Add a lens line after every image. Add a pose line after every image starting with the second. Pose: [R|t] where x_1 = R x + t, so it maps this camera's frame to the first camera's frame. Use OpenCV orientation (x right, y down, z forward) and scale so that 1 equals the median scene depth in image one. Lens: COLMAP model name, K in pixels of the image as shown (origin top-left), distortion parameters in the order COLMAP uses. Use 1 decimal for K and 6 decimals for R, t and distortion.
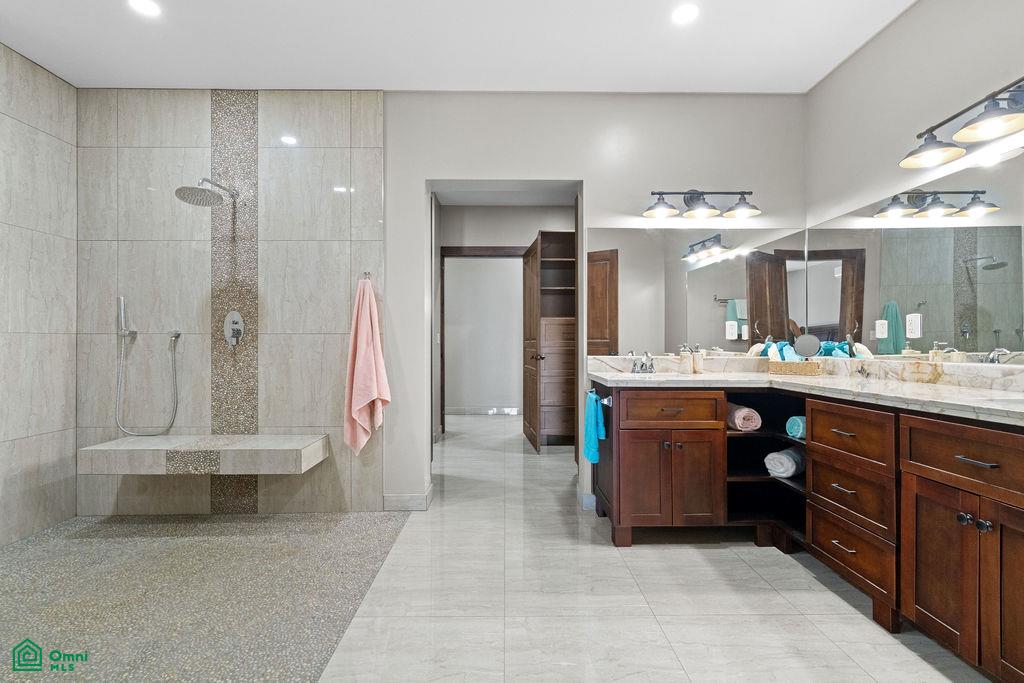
lens RADIAL K [[471.9, 0, 510.8], [0, 471.9, 341.9], [0, 0, 1]] dist [-0.005602, -0.000095]
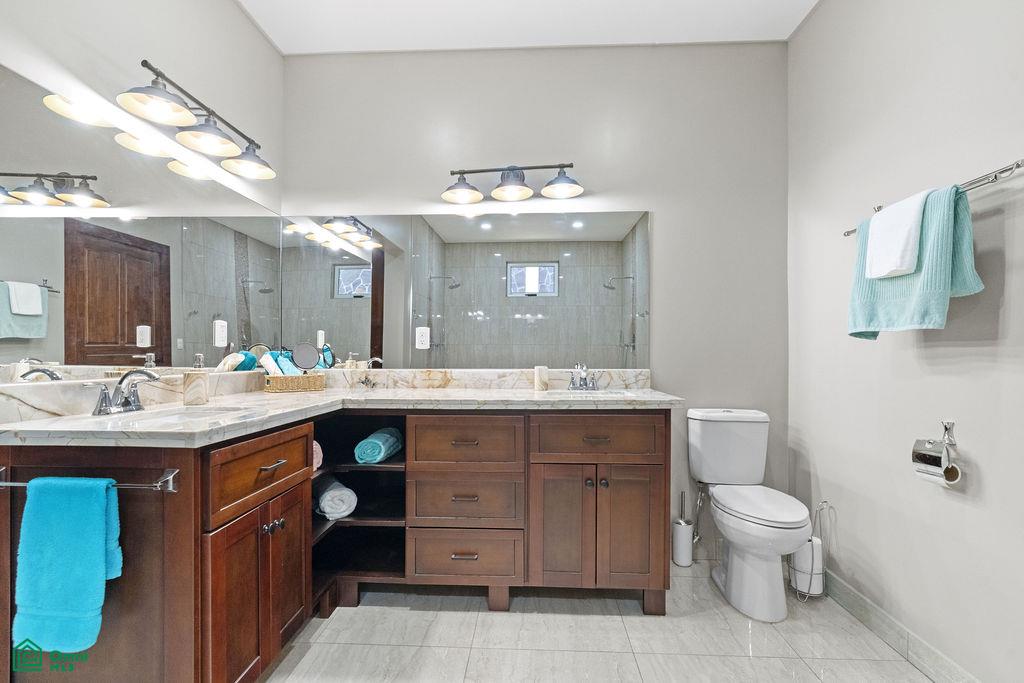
lens RADIAL K [[471.9, 0, 513.2], [0, 471.9, 352.4], [0, 0, 1]] dist [-0.005602, -0.000095]
pose [[0.052126, 0.002607, 0.998637, -0.234860], [-0.005089, 0.999984, -0.002345, 0.001629], [-0.998628, -0.004960, 0.052139, 0.684117]]
